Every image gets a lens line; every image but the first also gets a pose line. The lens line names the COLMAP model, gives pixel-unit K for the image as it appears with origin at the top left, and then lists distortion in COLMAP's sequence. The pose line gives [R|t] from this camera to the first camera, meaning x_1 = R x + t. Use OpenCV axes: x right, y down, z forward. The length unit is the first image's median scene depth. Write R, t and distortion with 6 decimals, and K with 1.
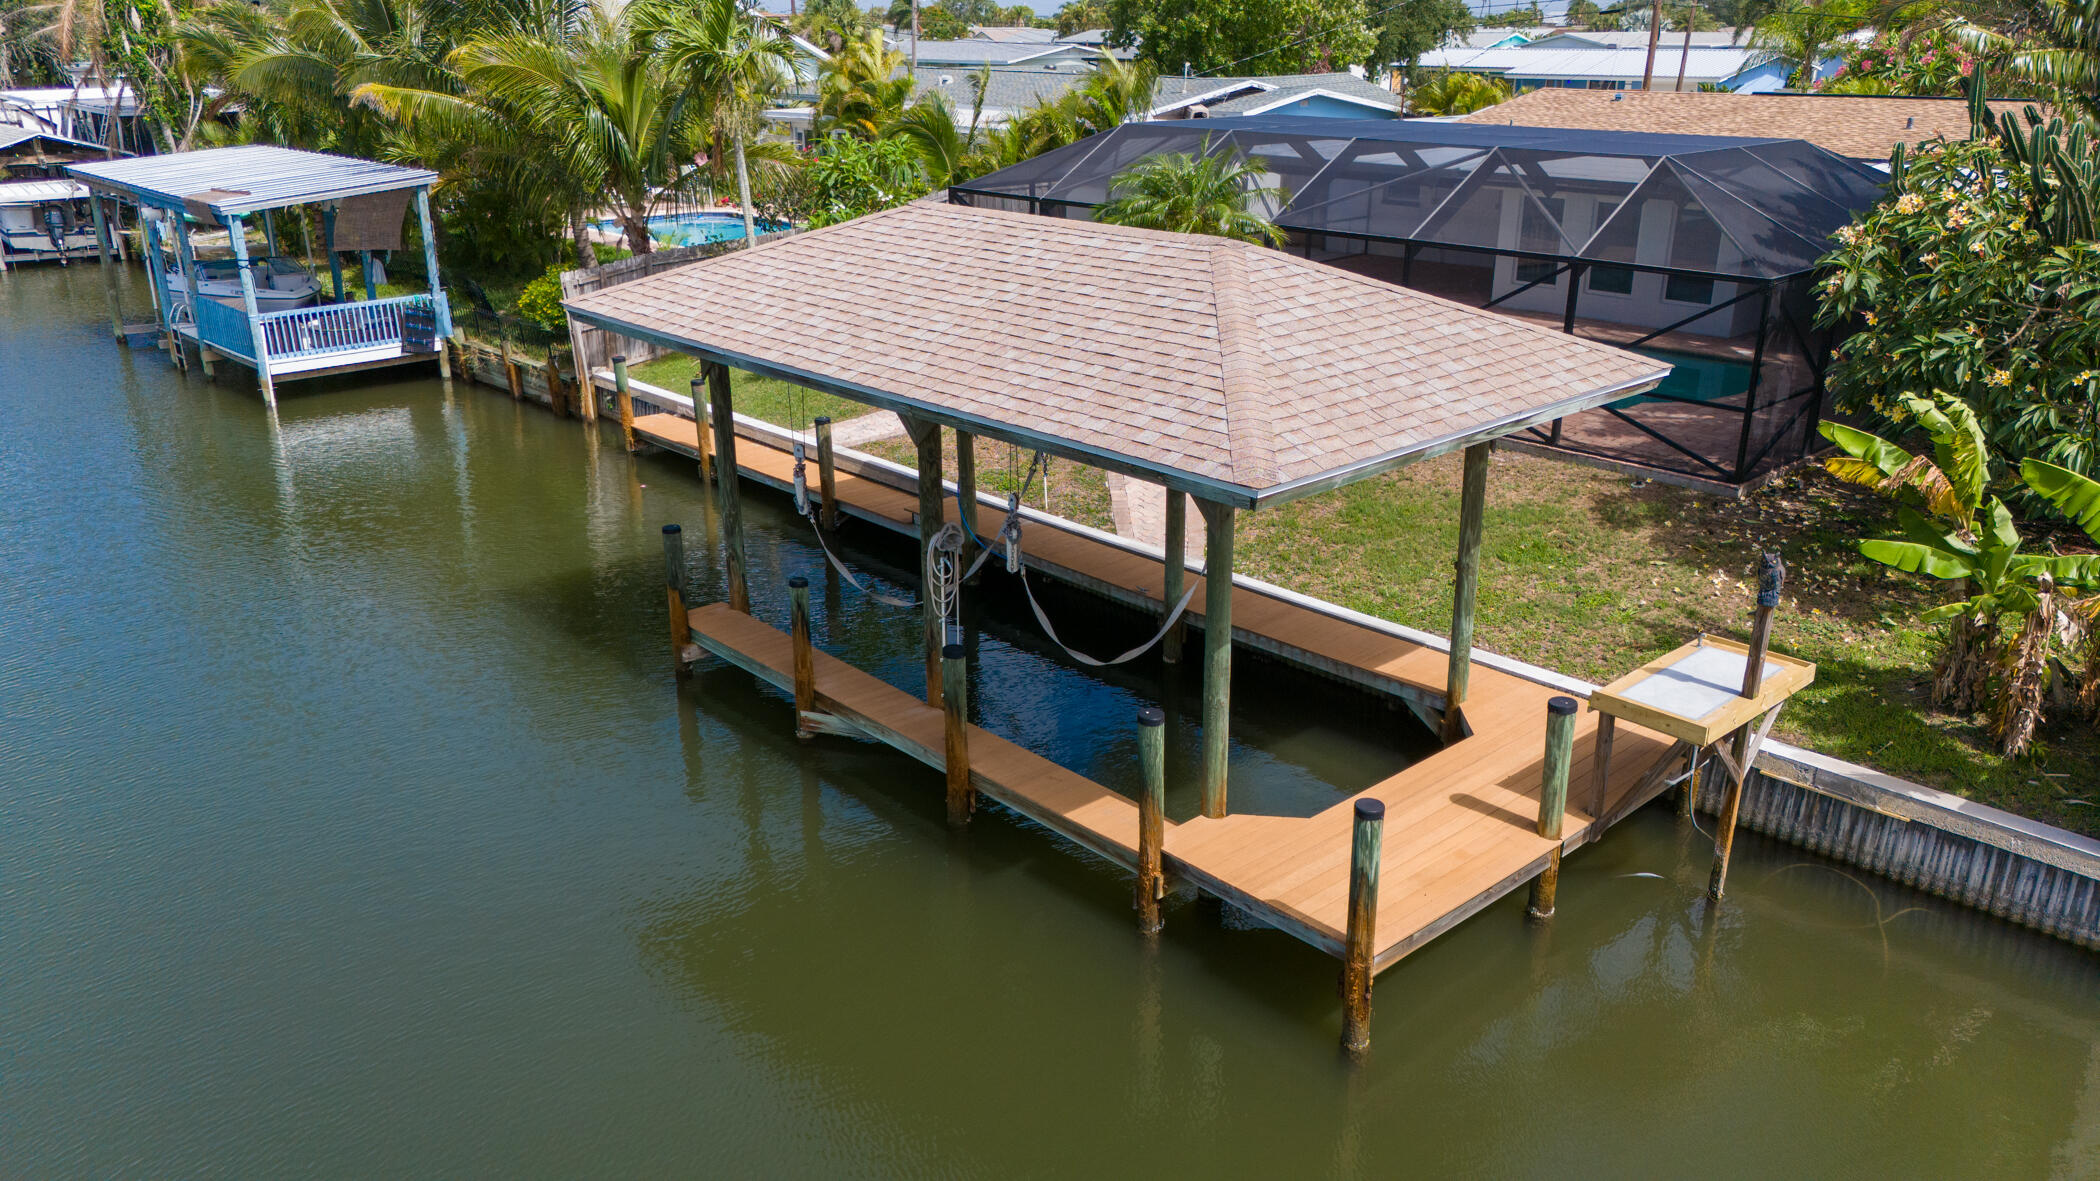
lens RADIAL K [[1546.0, 0, 1035.9], [0, 1546.0, 596.3], [0, 0, 1]] dist [0.027461, -0.000171]
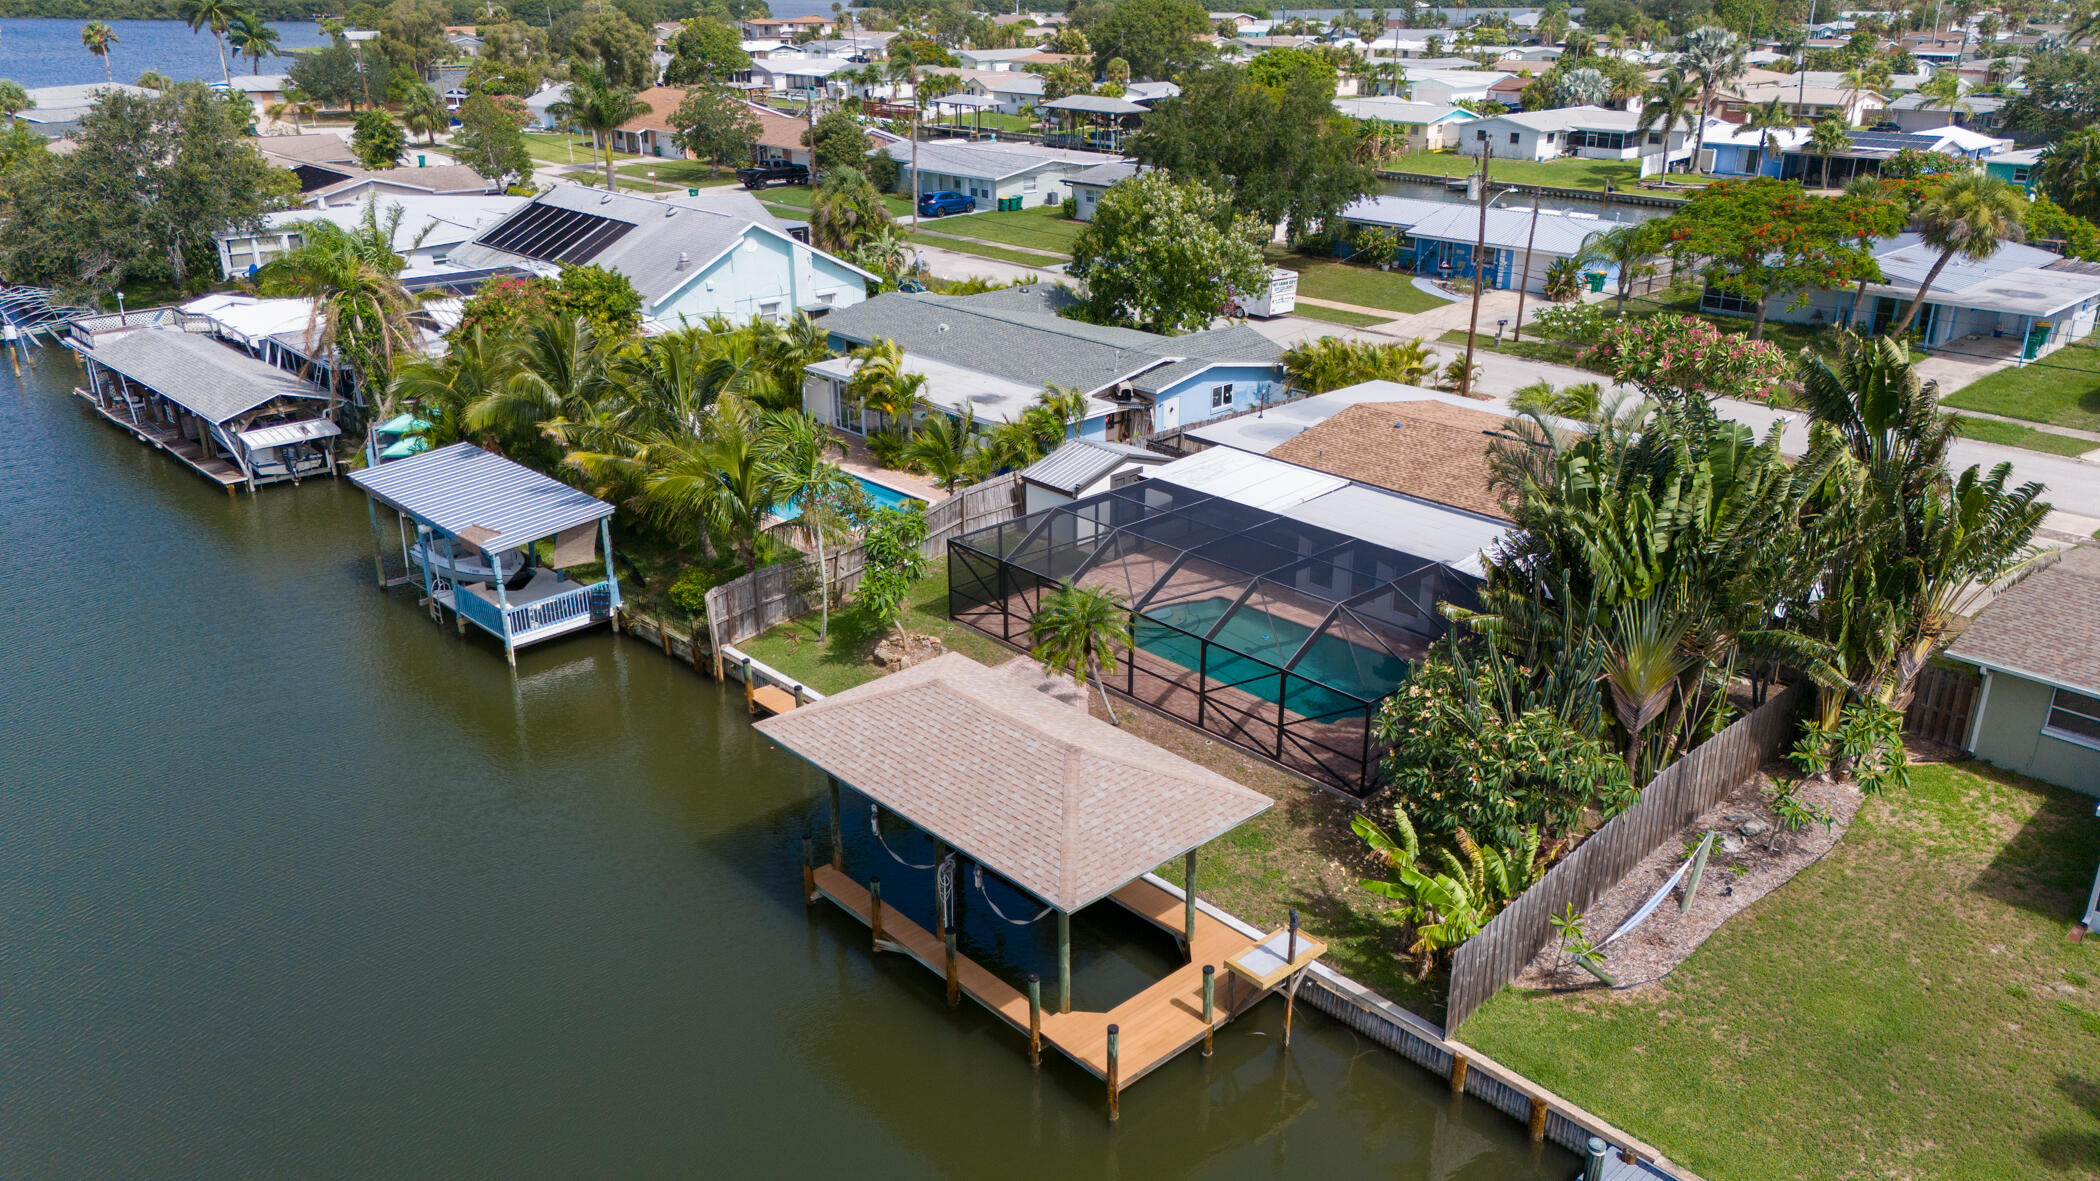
lens RADIAL K [[1526.2, 0, 1050.0], [0, 1526.2, 590.5], [0, 0, 1]] dist [0.056438, 0.001789]
pose [[0.999902, 0.003228, 0.013635, 0.046318], [-0.003540, 0.999731, 0.022924, -0.396591], [-0.013558, -0.022970, 0.999644, -0.930246]]
